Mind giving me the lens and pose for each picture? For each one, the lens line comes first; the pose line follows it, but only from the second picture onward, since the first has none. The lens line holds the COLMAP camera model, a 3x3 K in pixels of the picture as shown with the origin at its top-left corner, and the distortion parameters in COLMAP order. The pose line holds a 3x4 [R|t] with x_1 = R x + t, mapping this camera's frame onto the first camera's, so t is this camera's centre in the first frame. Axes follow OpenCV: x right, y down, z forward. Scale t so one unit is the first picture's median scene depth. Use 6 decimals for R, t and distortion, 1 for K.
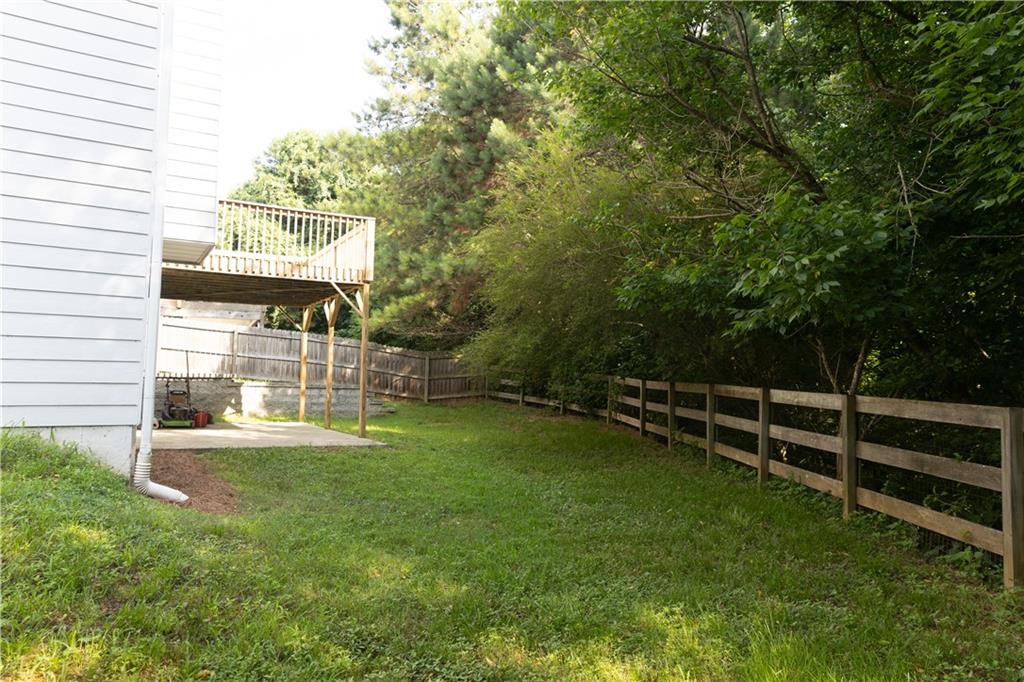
lens RADIAL K [[657.1, 0, 512.0], [0, 657.1, 341.0], [0, 0, 1]] dist [0.005467, -0.001162]
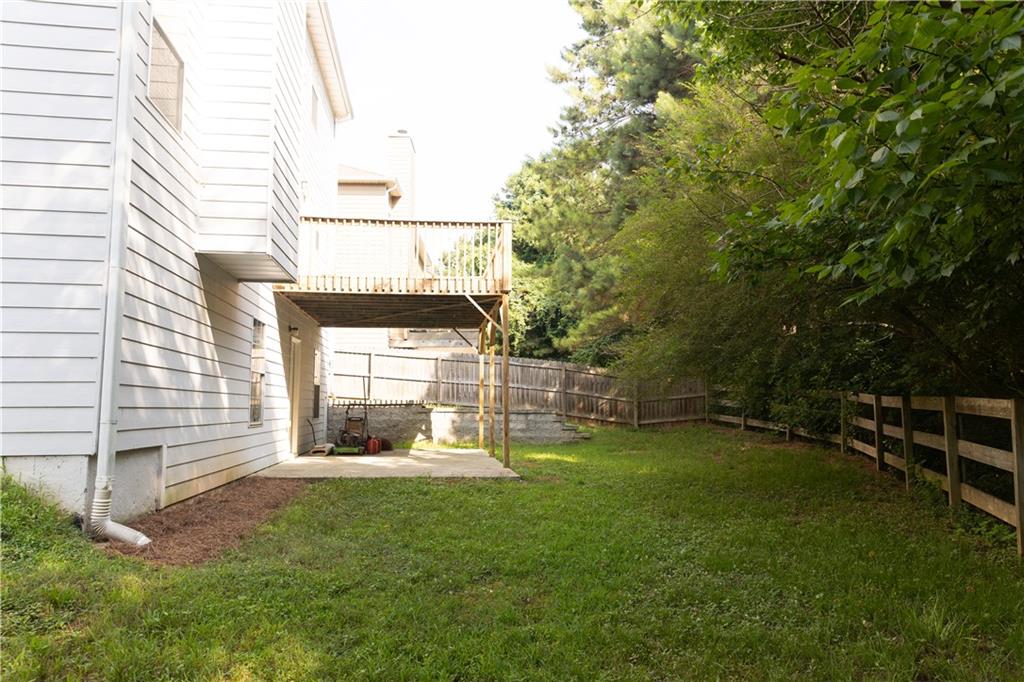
lens RADIAL K [[671.5, 0, 512.0], [0, 671.5, 341.0], [0, 0, 1]] dist [0.007415, -0.002335]
pose [[0.930283, -0.054103, -0.362831, 0.075321], [0.041141, 0.998212, -0.043363, 0.010689], [0.364529, 0.025413, 0.930845, 0.101222]]
